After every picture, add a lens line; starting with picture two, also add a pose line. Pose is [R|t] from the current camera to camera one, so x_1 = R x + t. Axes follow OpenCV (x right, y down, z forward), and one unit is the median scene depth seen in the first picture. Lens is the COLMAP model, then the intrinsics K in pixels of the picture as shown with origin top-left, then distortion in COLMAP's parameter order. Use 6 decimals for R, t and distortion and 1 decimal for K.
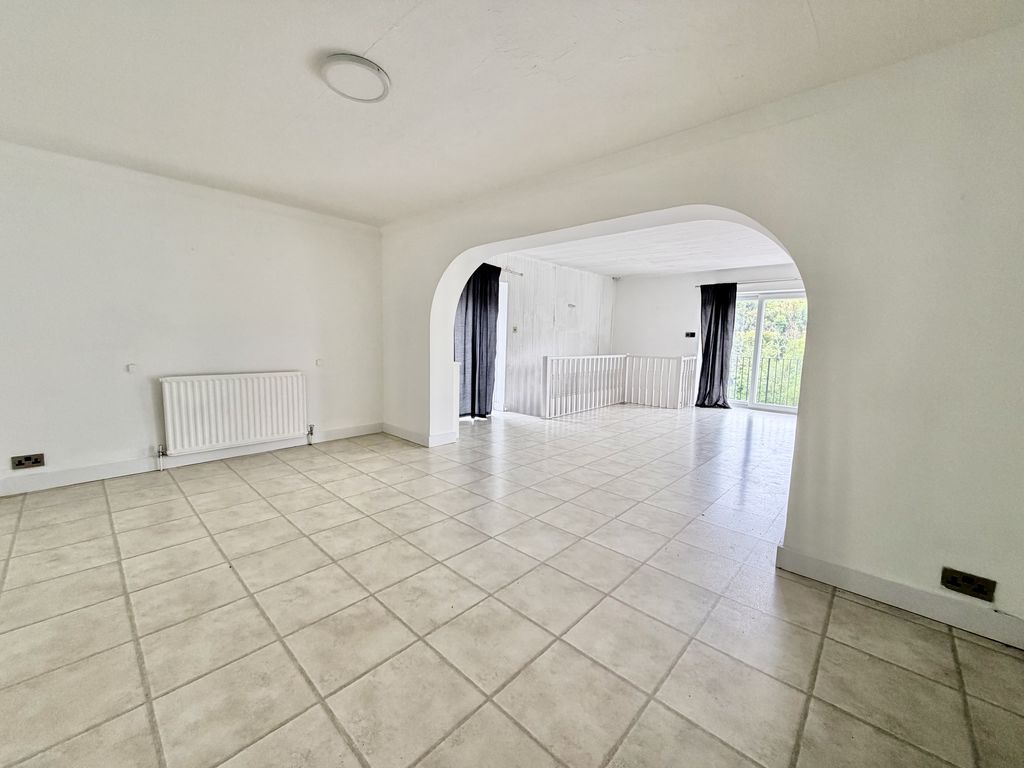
lens RADIAL K [[407.4, 0, 511.6], [0, 407.4, 380.3], [0, 0, 1]] dist [-0.002498, -0.000150]
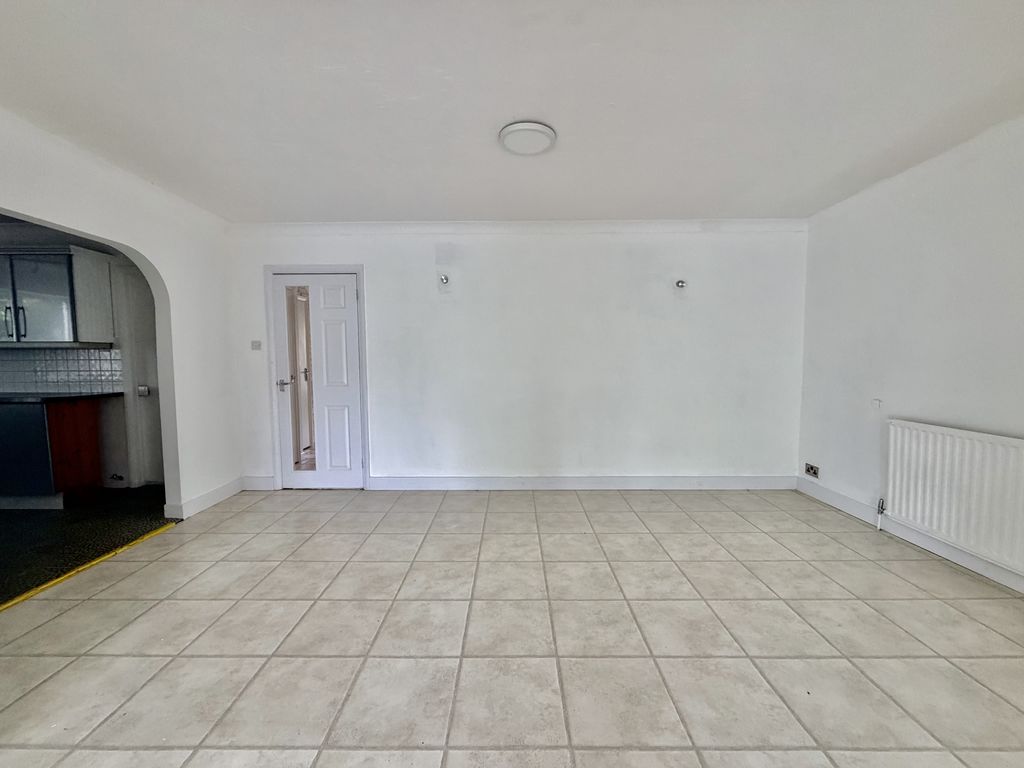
lens RADIAL K [[407.4, 0, 512.1], [0, 407.4, 383.7], [0, 0, 1]] dist [-0.002498, -0.000150]
pose [[-0.733262, 0.020289, -0.679643, 0.482741], [-0.087232, 0.988488, 0.123623, -0.216855], [0.674327, 0.149935, -0.723051, 2.086599]]
